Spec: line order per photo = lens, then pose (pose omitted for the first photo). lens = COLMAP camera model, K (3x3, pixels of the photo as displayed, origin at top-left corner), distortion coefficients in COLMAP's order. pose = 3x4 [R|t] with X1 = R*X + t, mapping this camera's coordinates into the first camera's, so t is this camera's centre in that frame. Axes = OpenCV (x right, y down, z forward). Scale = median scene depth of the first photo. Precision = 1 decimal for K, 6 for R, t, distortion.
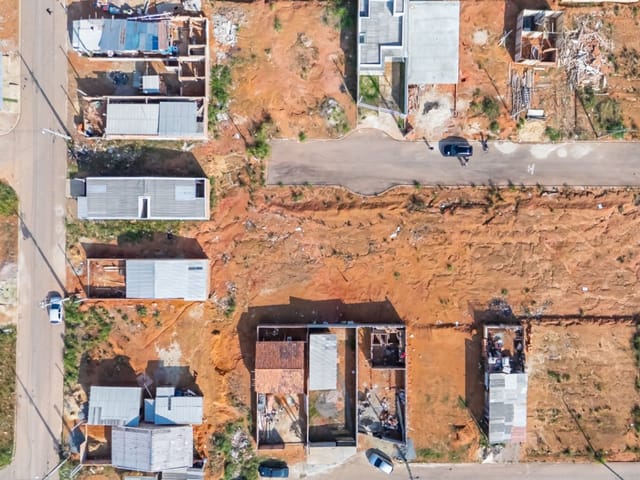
lens RADIAL K [[657.7, 0, 316.2], [0, 657.7, 239.6], [0, 0, 1]] dist [0.151846, -0.376391]
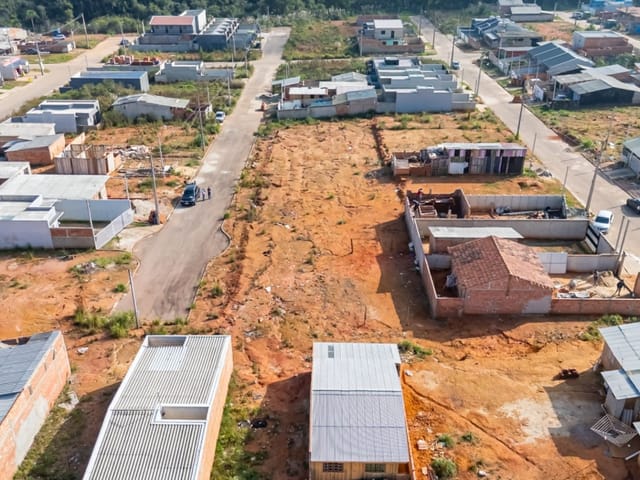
lens RADIAL K [[631.2, 0, 316.5], [0, 631.2, 239.6], [0, 0, 1]] dist [0.120940, -0.248366]
pose [[0.012628, -0.461076, 0.887271, -0.526914], [0.999567, -0.017779, -0.023466, 0.043339], [0.026595, 0.887183, 0.460652, 0.687132]]
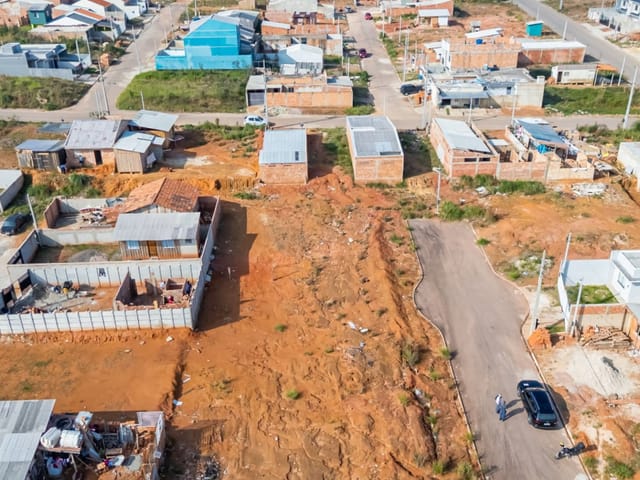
lens RADIAL K [[637.1, 0, 316.5], [0, 637.1, 240.7], [0, 0, 1]] dist [0.105566, -0.168875]
pose [[0.024578, 0.466613, -0.884120, 0.573087], [-0.999695, 0.009385, -0.022838, 0.036488], [-0.002359, 0.884412, 0.466701, 0.681435]]
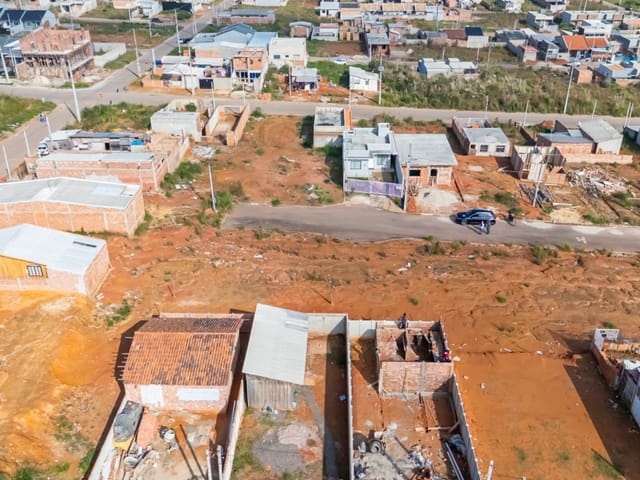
lens RADIAL K [[631.2, 0, 316.5], [0, 631.2, 239.6], [0, 0, 1]] dist [0.120940, -0.248366]
pose [[0.999619, 0.015654, -0.022729, 0.046026], [-0.027336, 0.448202, -0.893514, 0.545278], [-0.003800, 0.893795, 0.448459, 0.696029]]
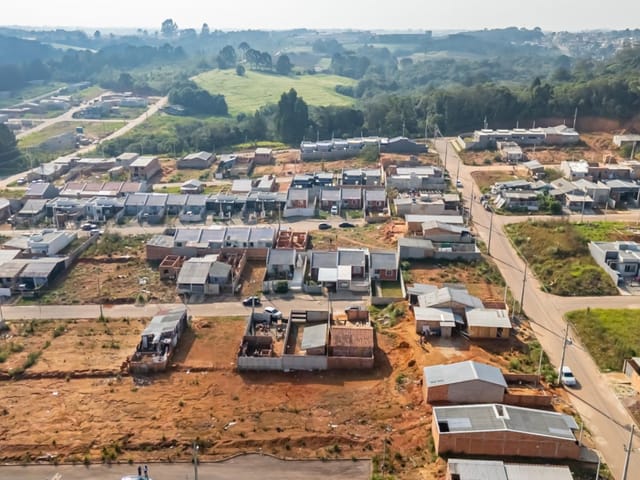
lens RADIAL K [[642.9, 0, 316.5], [0, 642.9, 240.7], [0, 0, 1]] dist [0.109899, -0.180015]
pose [[-0.999125, -0.017465, 0.038003, -0.031917], [0.041643, -0.330787, 0.942786, -0.786546], [-0.003895, 0.943544, 0.331225, 0.452244]]
